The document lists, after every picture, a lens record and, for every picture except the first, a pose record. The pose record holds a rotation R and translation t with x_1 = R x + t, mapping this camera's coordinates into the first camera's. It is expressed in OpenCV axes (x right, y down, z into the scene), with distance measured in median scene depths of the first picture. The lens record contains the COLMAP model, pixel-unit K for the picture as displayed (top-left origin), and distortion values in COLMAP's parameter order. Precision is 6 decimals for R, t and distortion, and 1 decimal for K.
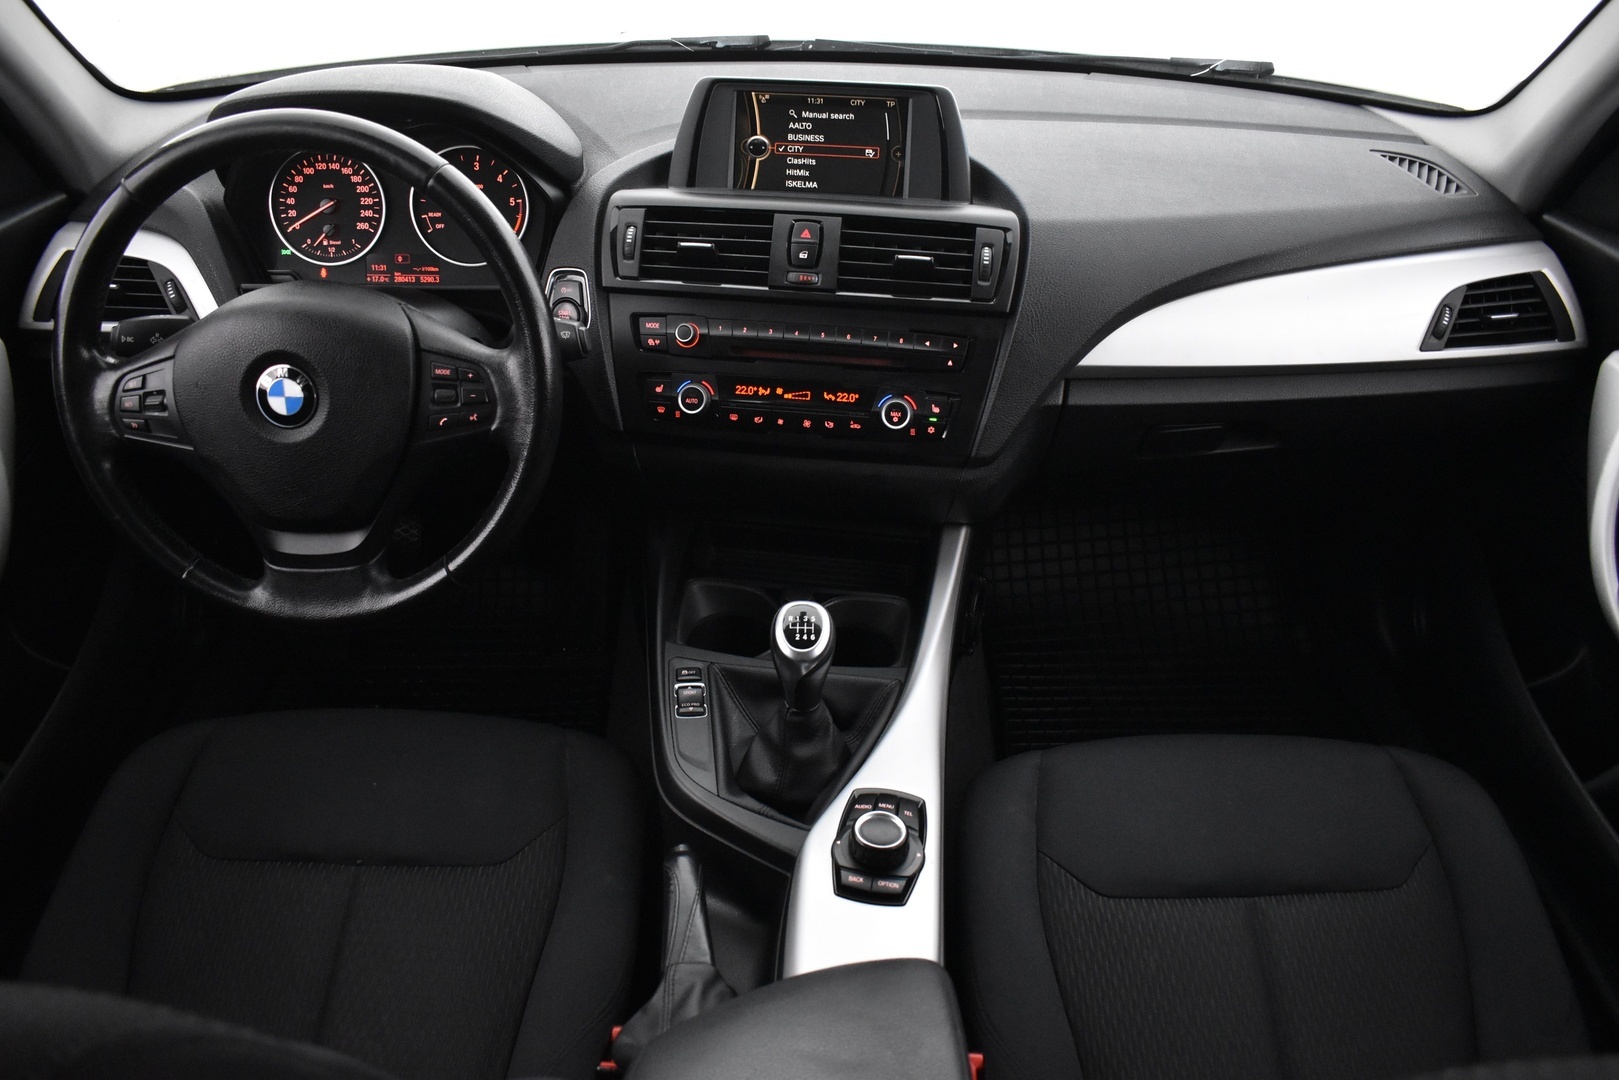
lens RADIAL K [[1256.4, 0, 809.5], [0, 1256.4, 540.0], [0, 0, 1]] dist [-0.099128, 0.001137]
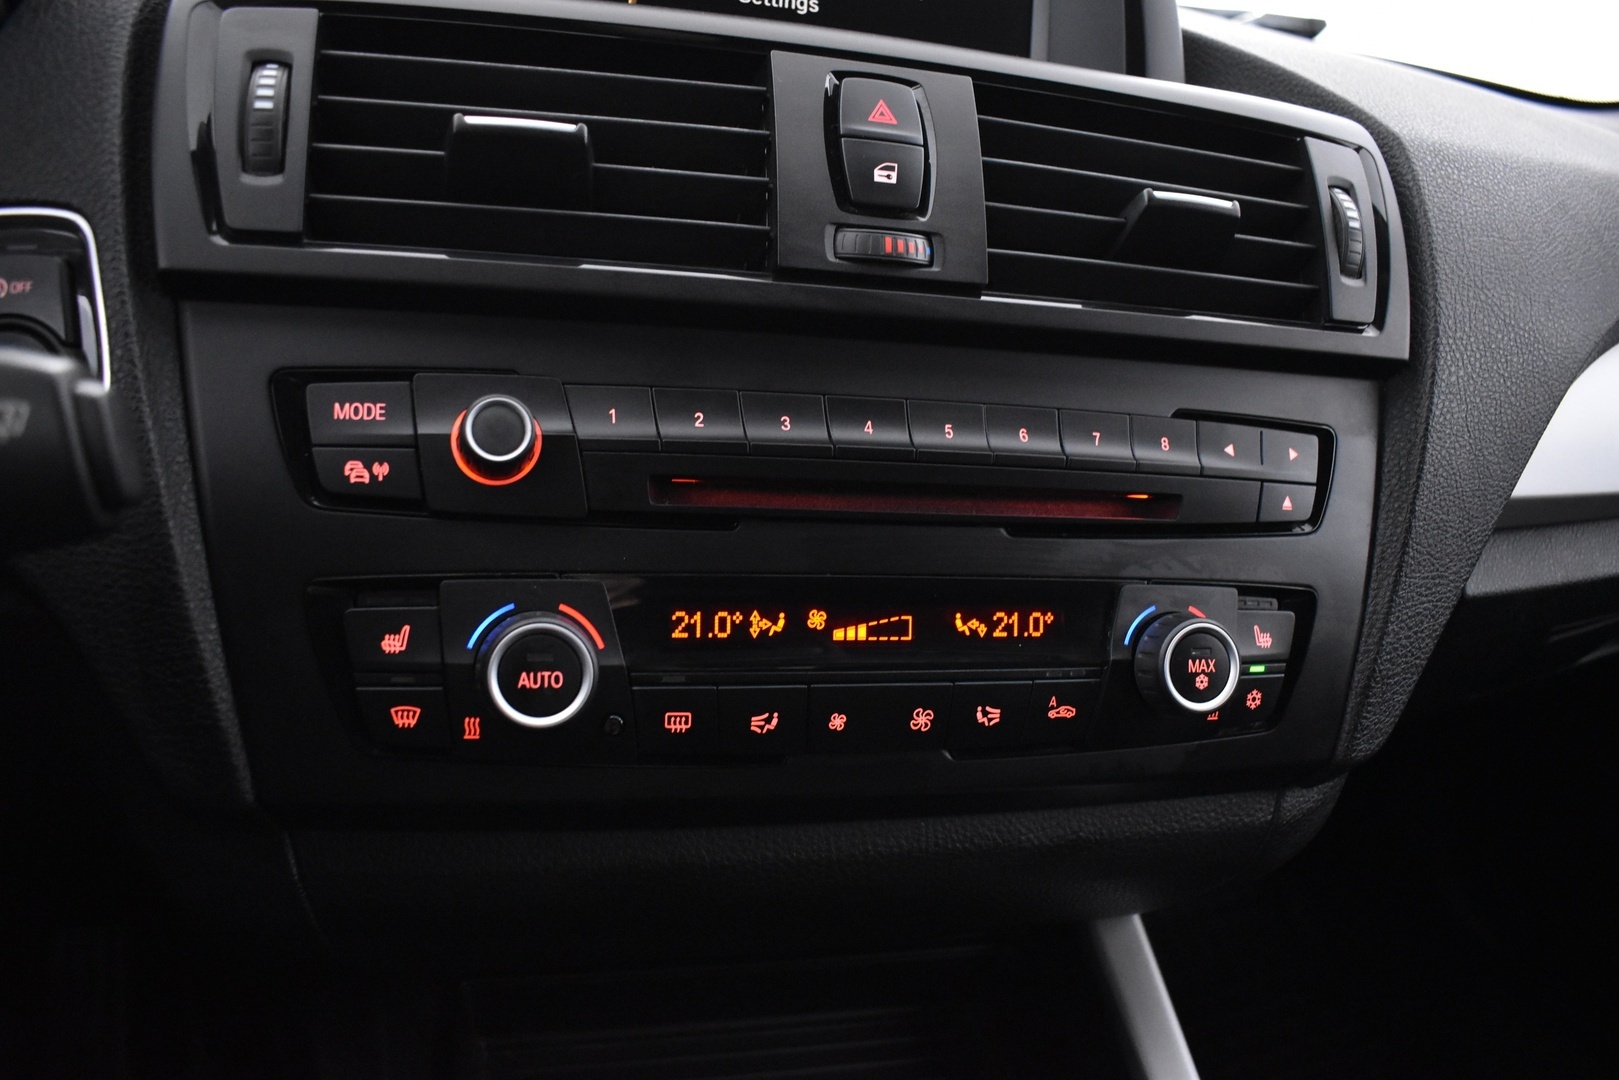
lens RADIAL K [[1256.4, 0, 809.5], [0, 1256.4, 540.0], [0, 0, 1]] dist [-0.099128, 0.001137]
pose [[0.921149, -0.046712, 0.386397, -0.141969], [0.104725, 0.985906, -0.130471, -0.098881], [-0.374856, 0.160648, 0.913058, 0.726161]]
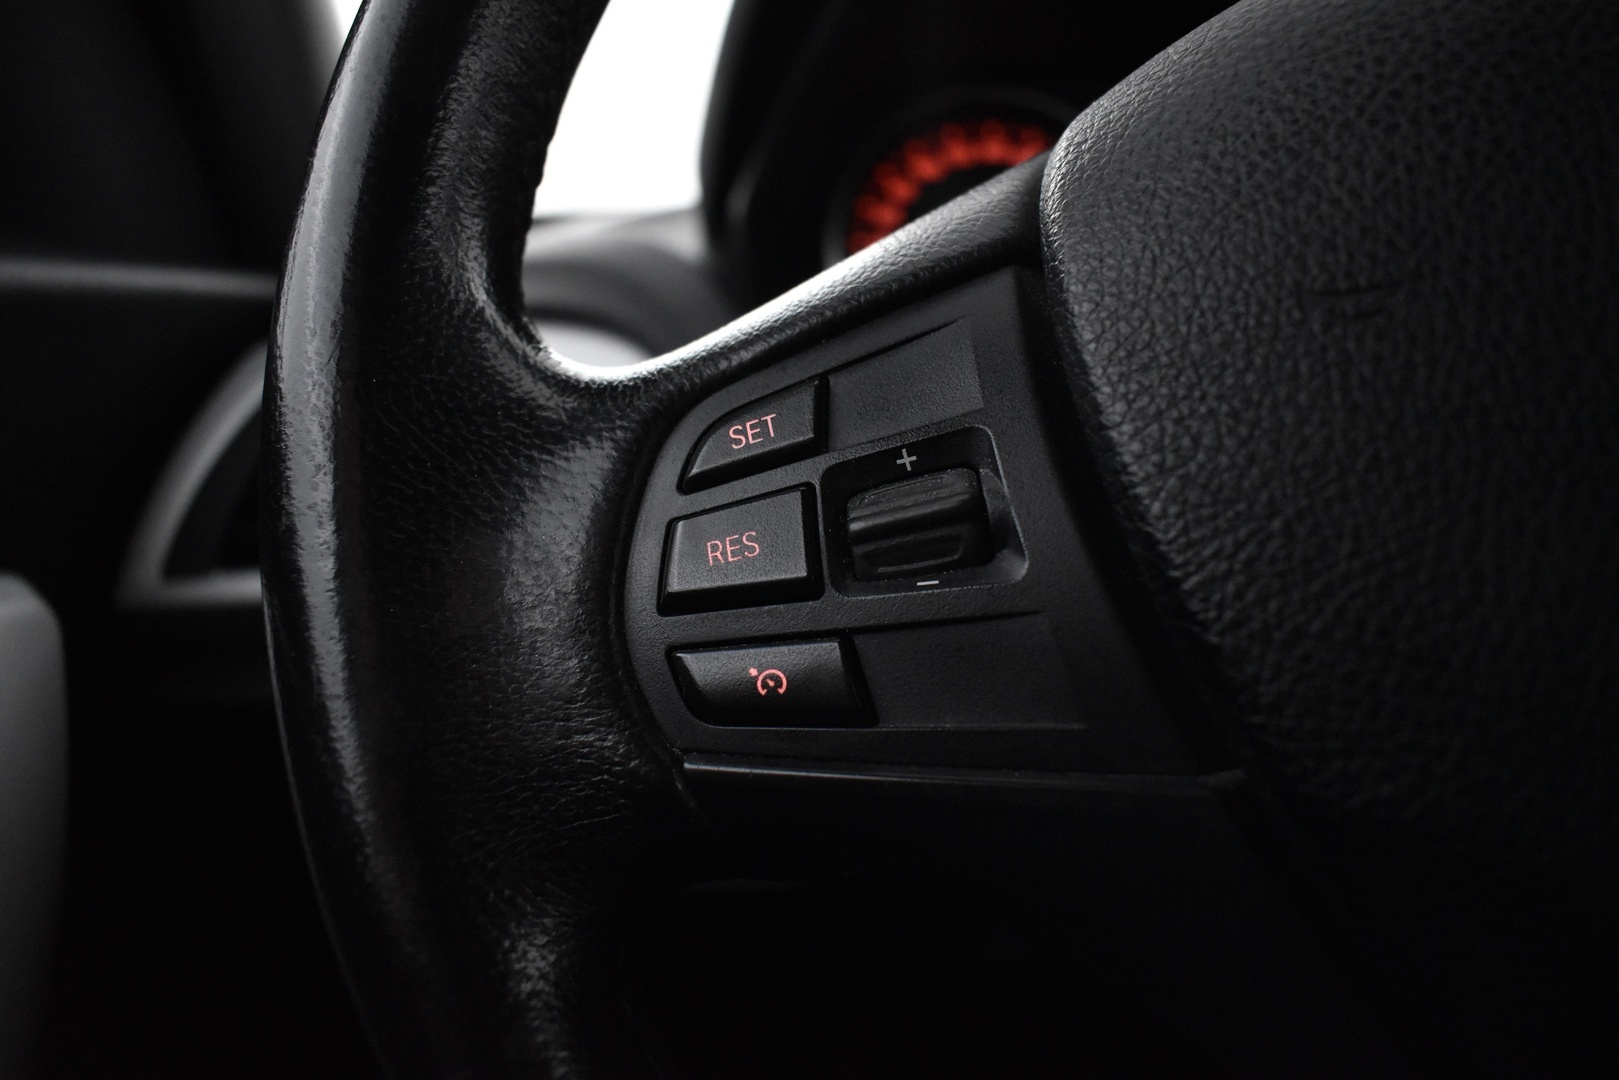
lens RADIAL K [[1256.4, 0, 809.5], [0, 1256.4, 540.0], [0, 0, 1]] dist [-0.099128, 0.001137]
pose [[0.991650, -0.113611, -0.061014, -0.465031], [0.073332, 0.885985, -0.457879, -0.034187], [0.106078, 0.449581, 0.886918, 0.740369]]
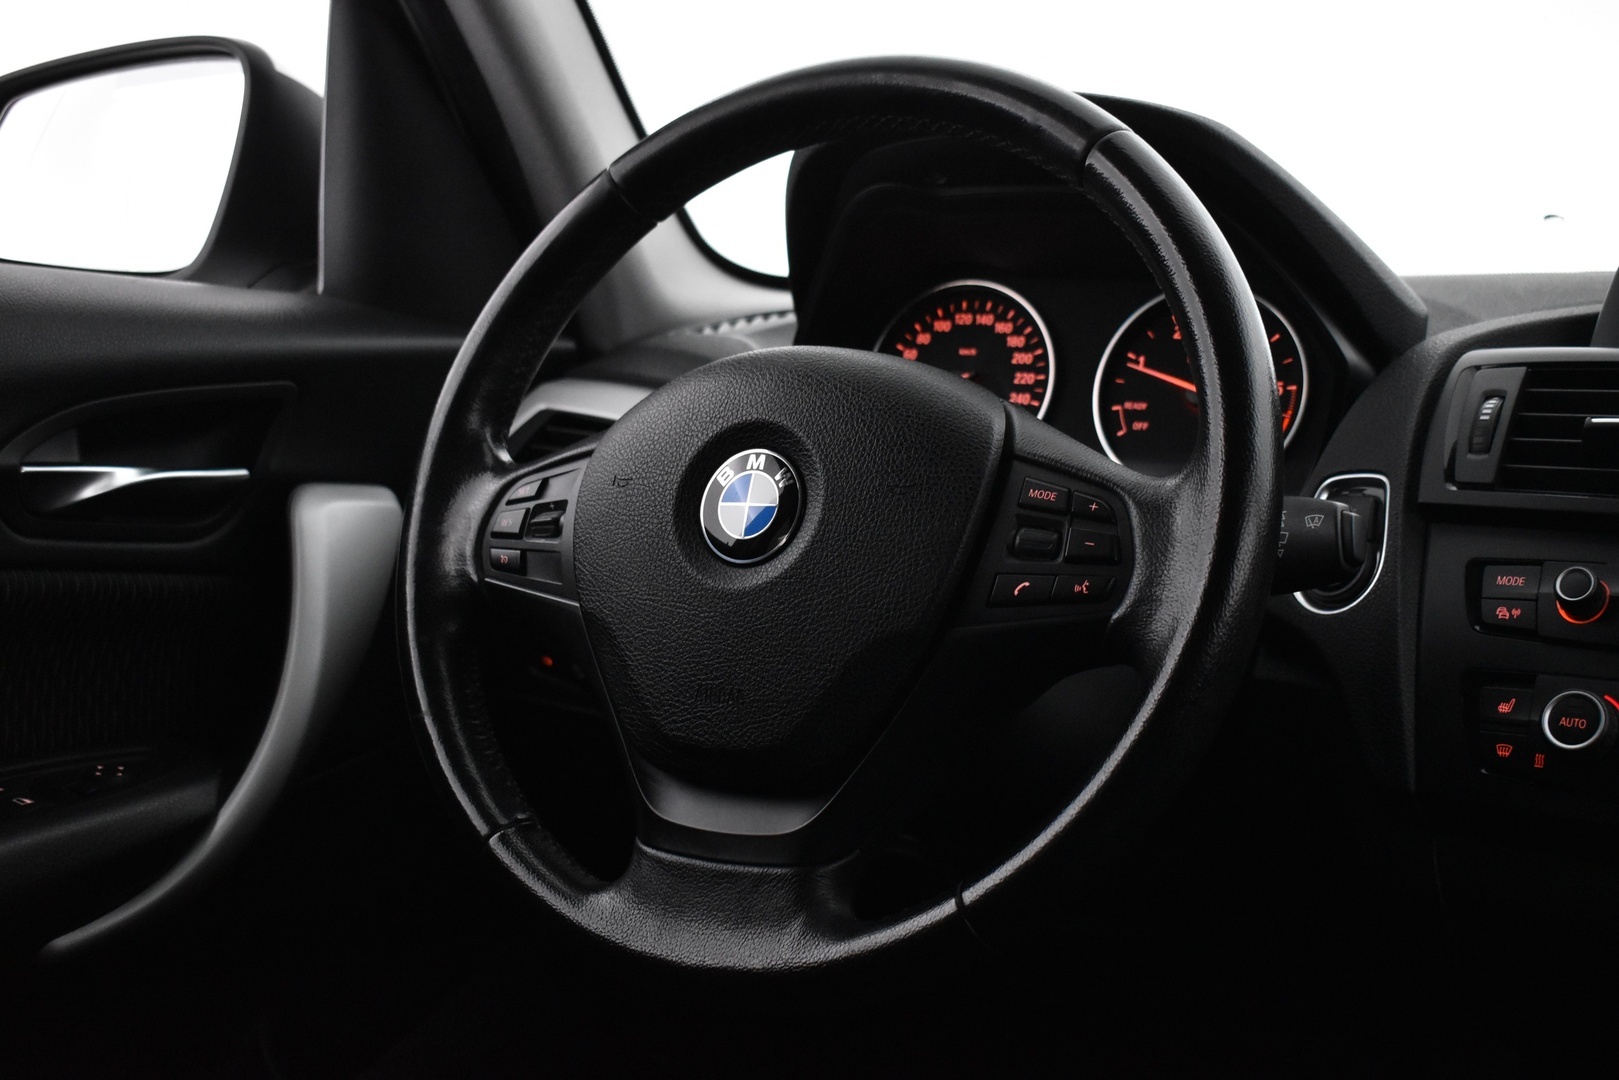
lens RADIAL K [[2040.5, 0, 809.5], [0, 2040.5, 540.0], [0, 0, 1]] dist [-0.063534, -0.050820]
pose [[0.860791, 0.051653, -0.506331, 0.034222], [-0.284371, 0.873877, -0.394299, 0.196198], [0.422104, 0.483395, 0.766914, 0.291495]]
